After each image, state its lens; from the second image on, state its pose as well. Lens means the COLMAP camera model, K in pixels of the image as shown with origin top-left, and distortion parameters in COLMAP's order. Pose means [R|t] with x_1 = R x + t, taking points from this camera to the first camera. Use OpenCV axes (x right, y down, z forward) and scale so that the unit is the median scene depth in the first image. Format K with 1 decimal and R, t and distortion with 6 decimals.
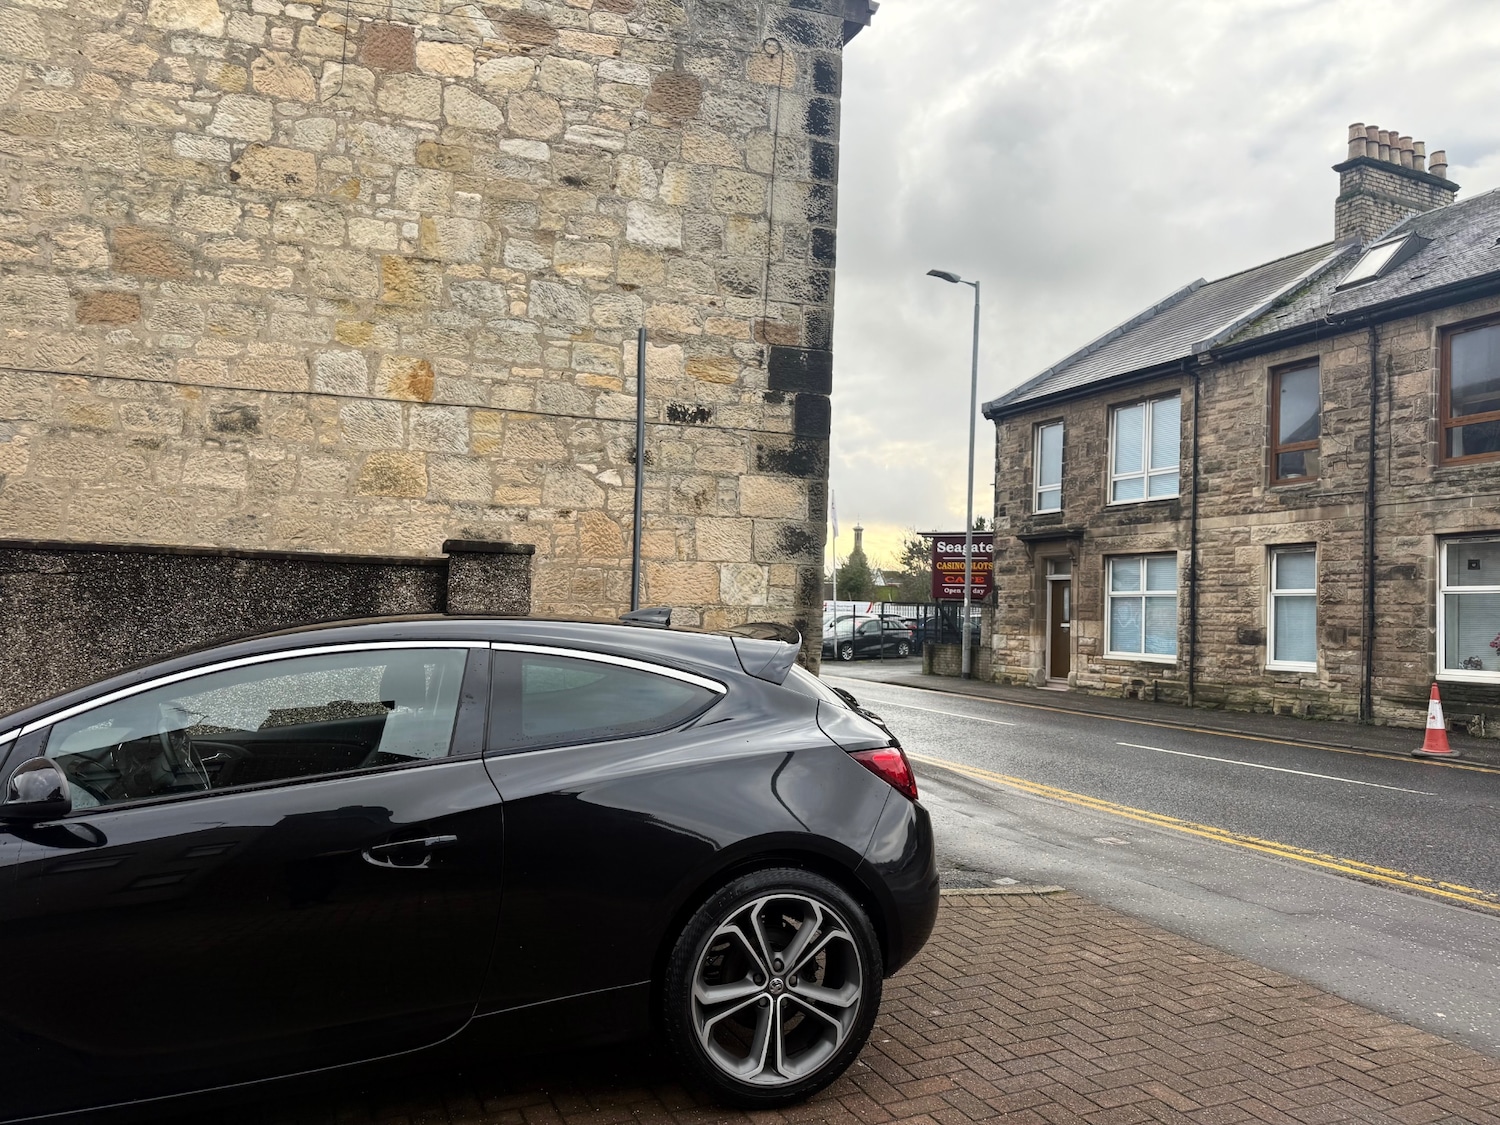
lens RADIAL K [[1046.2, 0, 750.3], [0, 1046.2, 572.5], [0, 0, 1]] dist [0.156913, -0.281606]
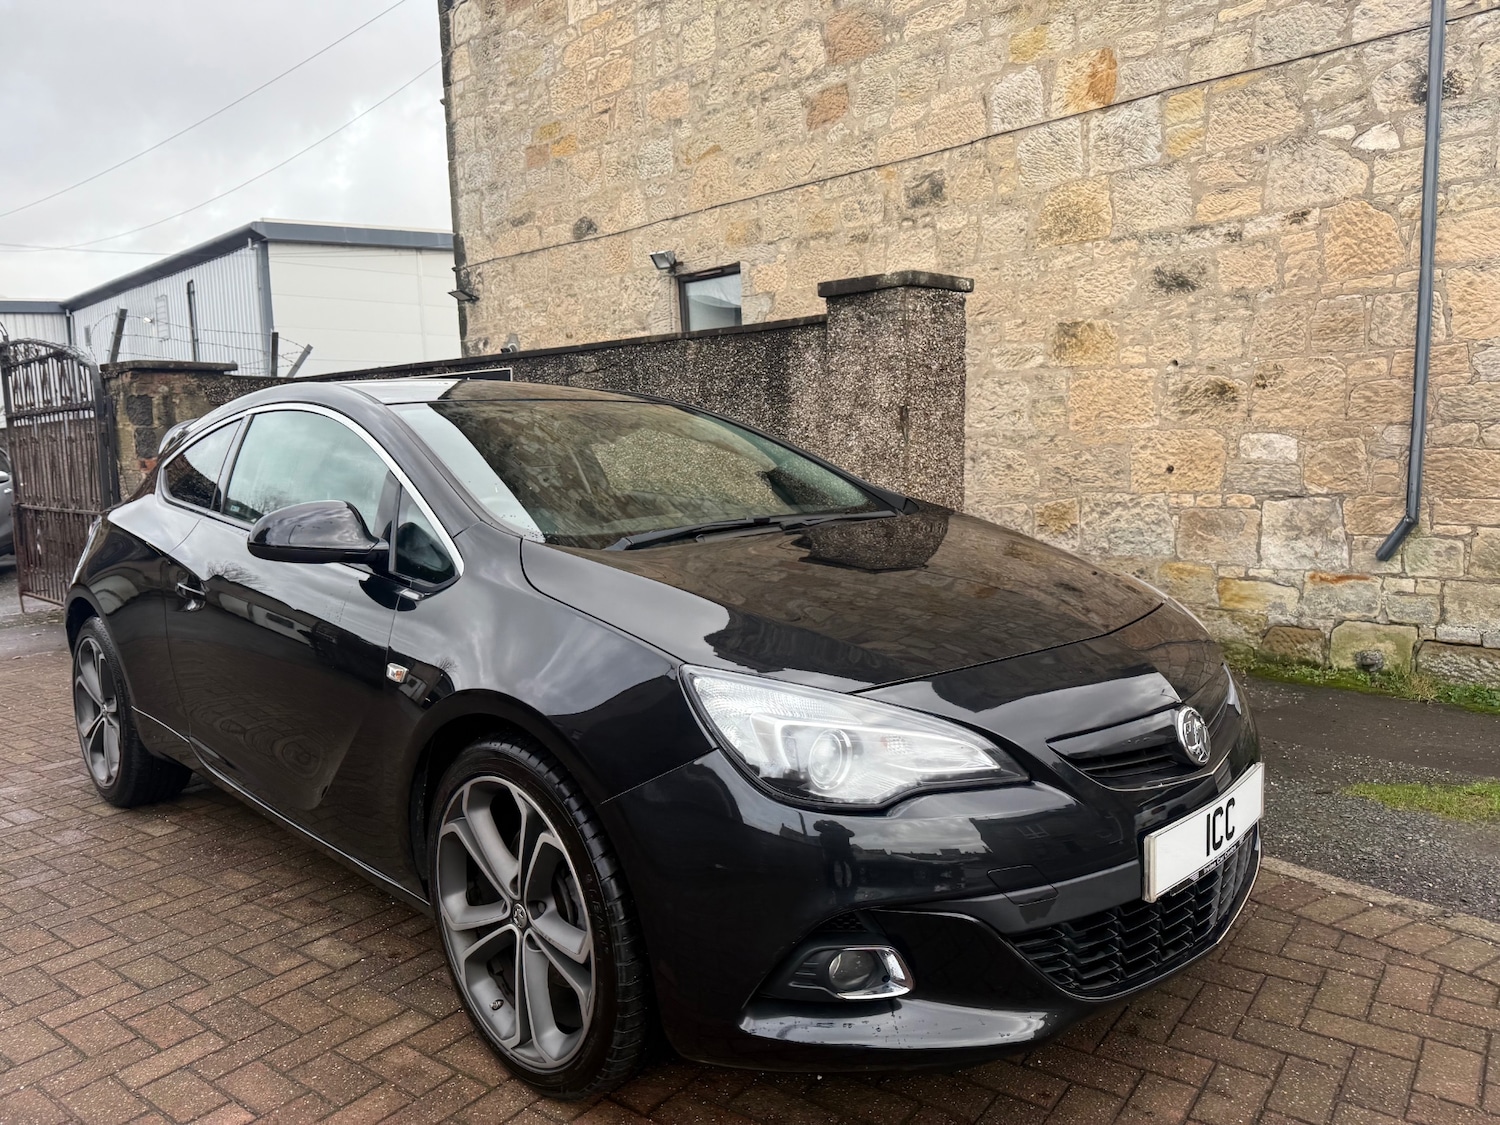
lens RADIAL K [[1063.9, 0, 756.8], [0, 1063.9, 565.7], [0, 0, 1]] dist [0.006958, -0.011812]
pose [[0.479265, 0.064713, -0.875281, 0.248739], [0.079135, 0.990030, 0.116528, 0.053257], [0.874095, -0.125114, 0.469365, 0.373929]]
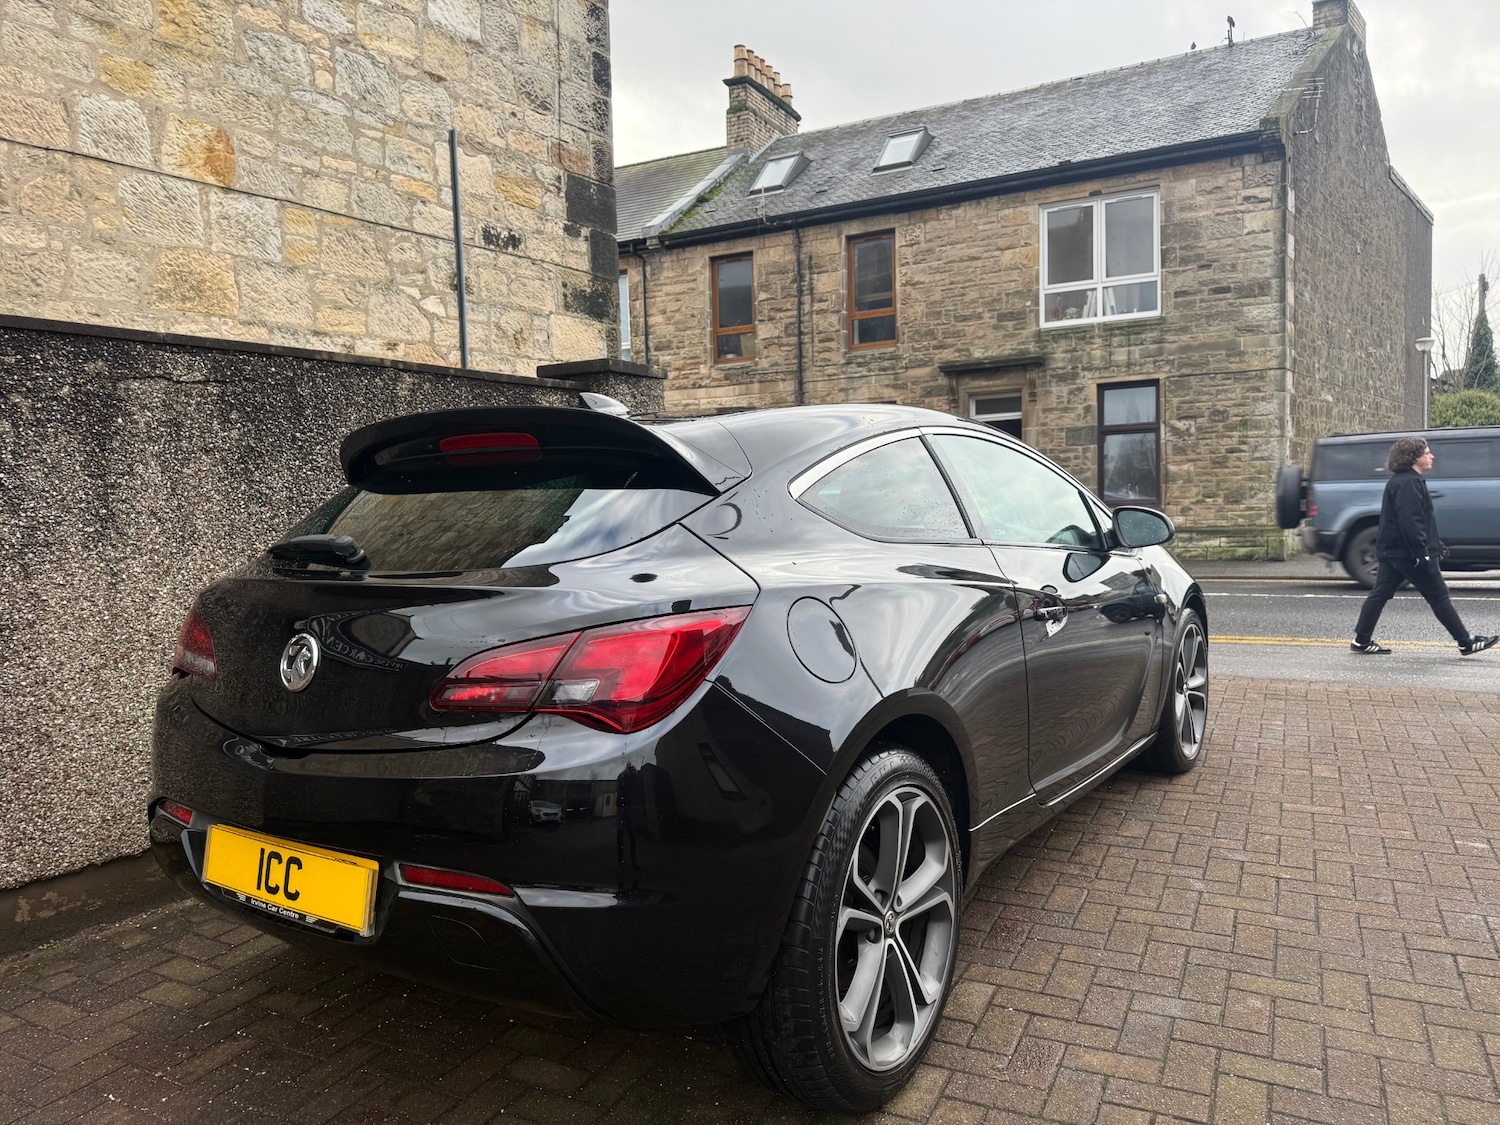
lens RADIAL K [[1062.6, 0, 752.1], [0, 1062.6, 577.3], [0, 0, 1]] dist [0.003065, -0.008642]
pose [[0.781780, -0.090696, 0.616923, -0.486969], [0.022800, 0.992862, 0.117070, 0.033178], [-0.623137, -0.077457, 0.778268, 0.155427]]
